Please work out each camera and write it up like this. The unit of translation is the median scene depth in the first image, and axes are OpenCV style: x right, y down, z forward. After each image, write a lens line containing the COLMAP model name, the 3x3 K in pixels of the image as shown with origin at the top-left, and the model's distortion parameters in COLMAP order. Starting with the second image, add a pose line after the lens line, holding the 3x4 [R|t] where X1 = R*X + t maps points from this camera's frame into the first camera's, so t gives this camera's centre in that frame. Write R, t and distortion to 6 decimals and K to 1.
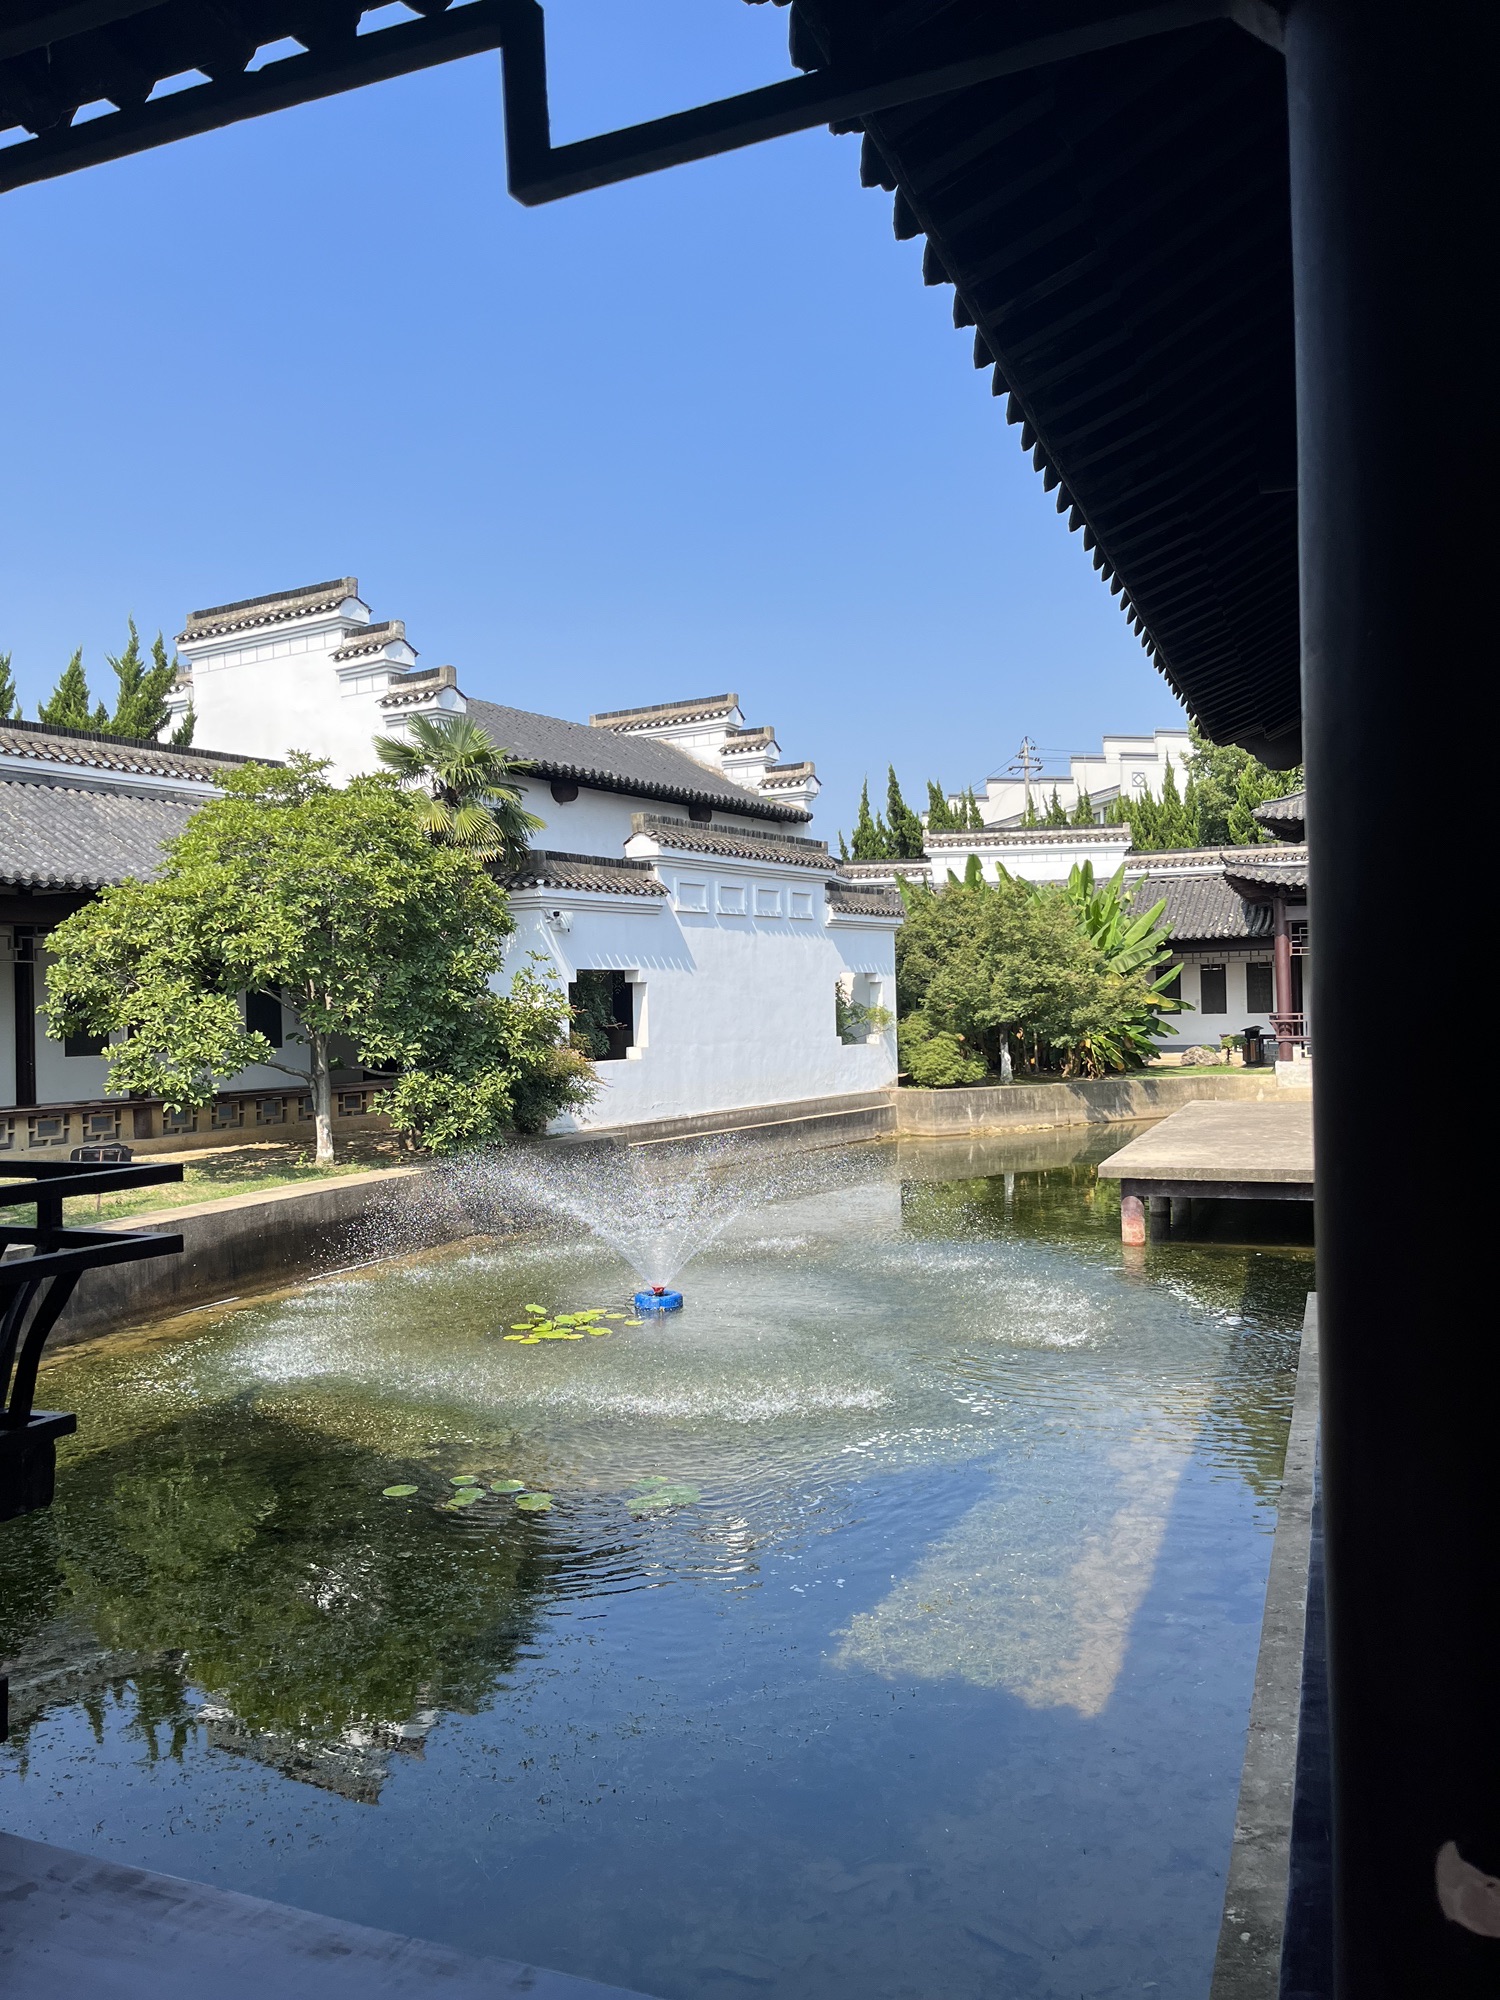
lens RADIAL K [[1506.9, 0, 742.3], [0, 1506.9, 1004.8], [0, 0, 1]] dist [0.058376, 0.000509]
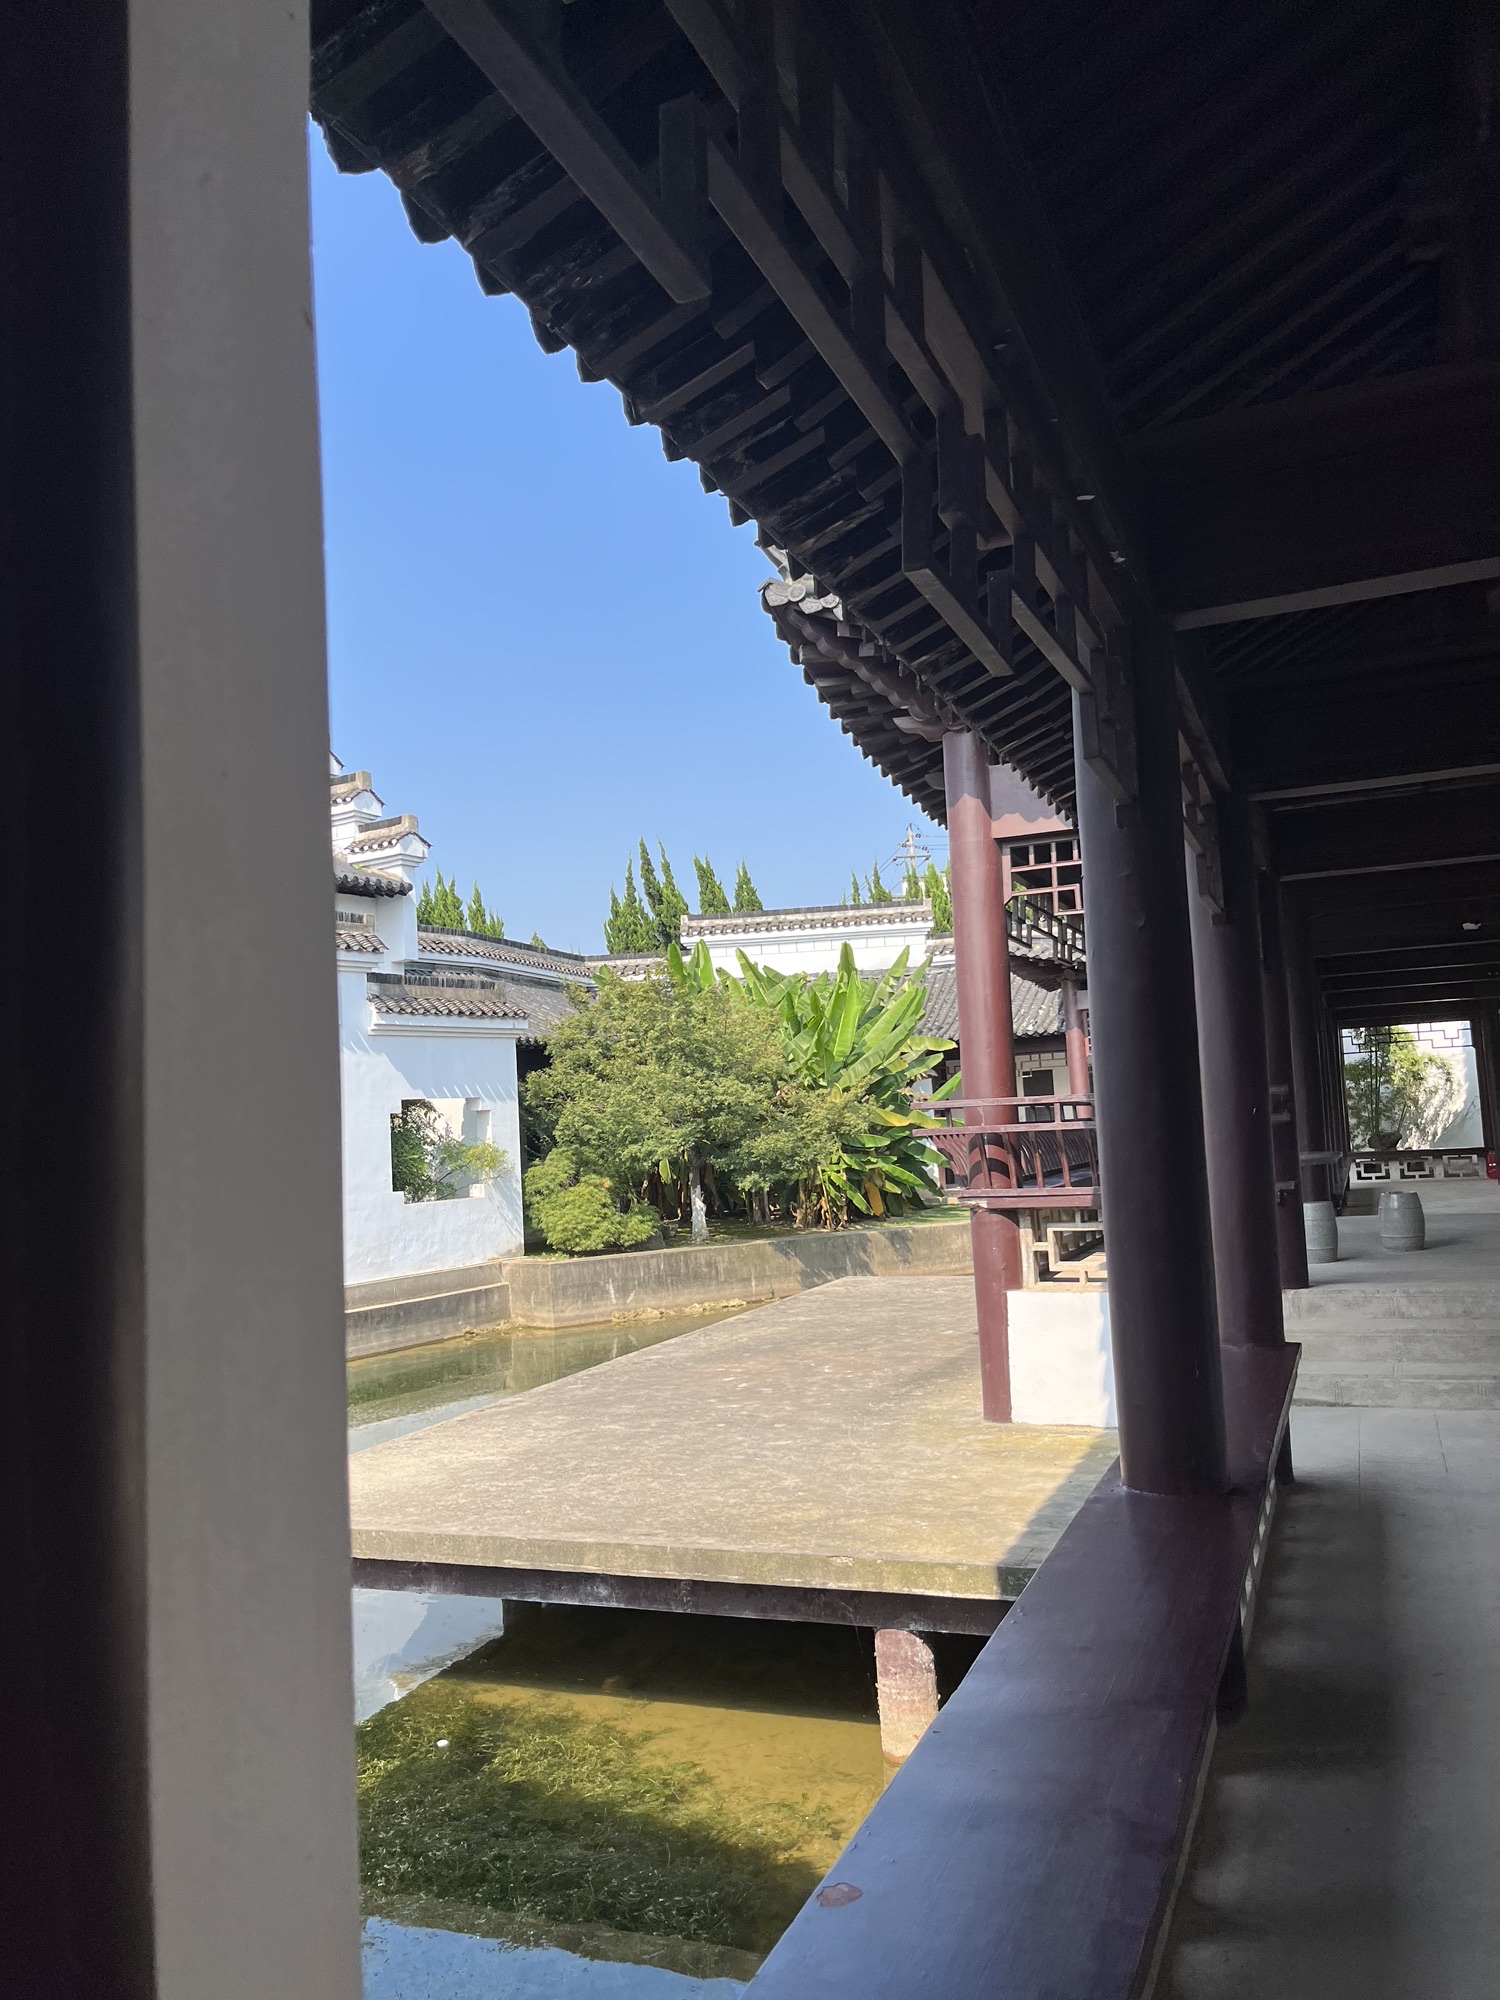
lens RADIAL K [[1506.9, 0, 755.9], [0, 1506.9, 999.0], [0, 0, 1]] dist [0.058376, 0.000509]
pose [[0.999455, -0.032244, 0.007017, 0.207392], [0.032714, 0.996052, -0.082524, -0.004152], [-0.004328, 0.082708, 0.996564, 0.266963]]
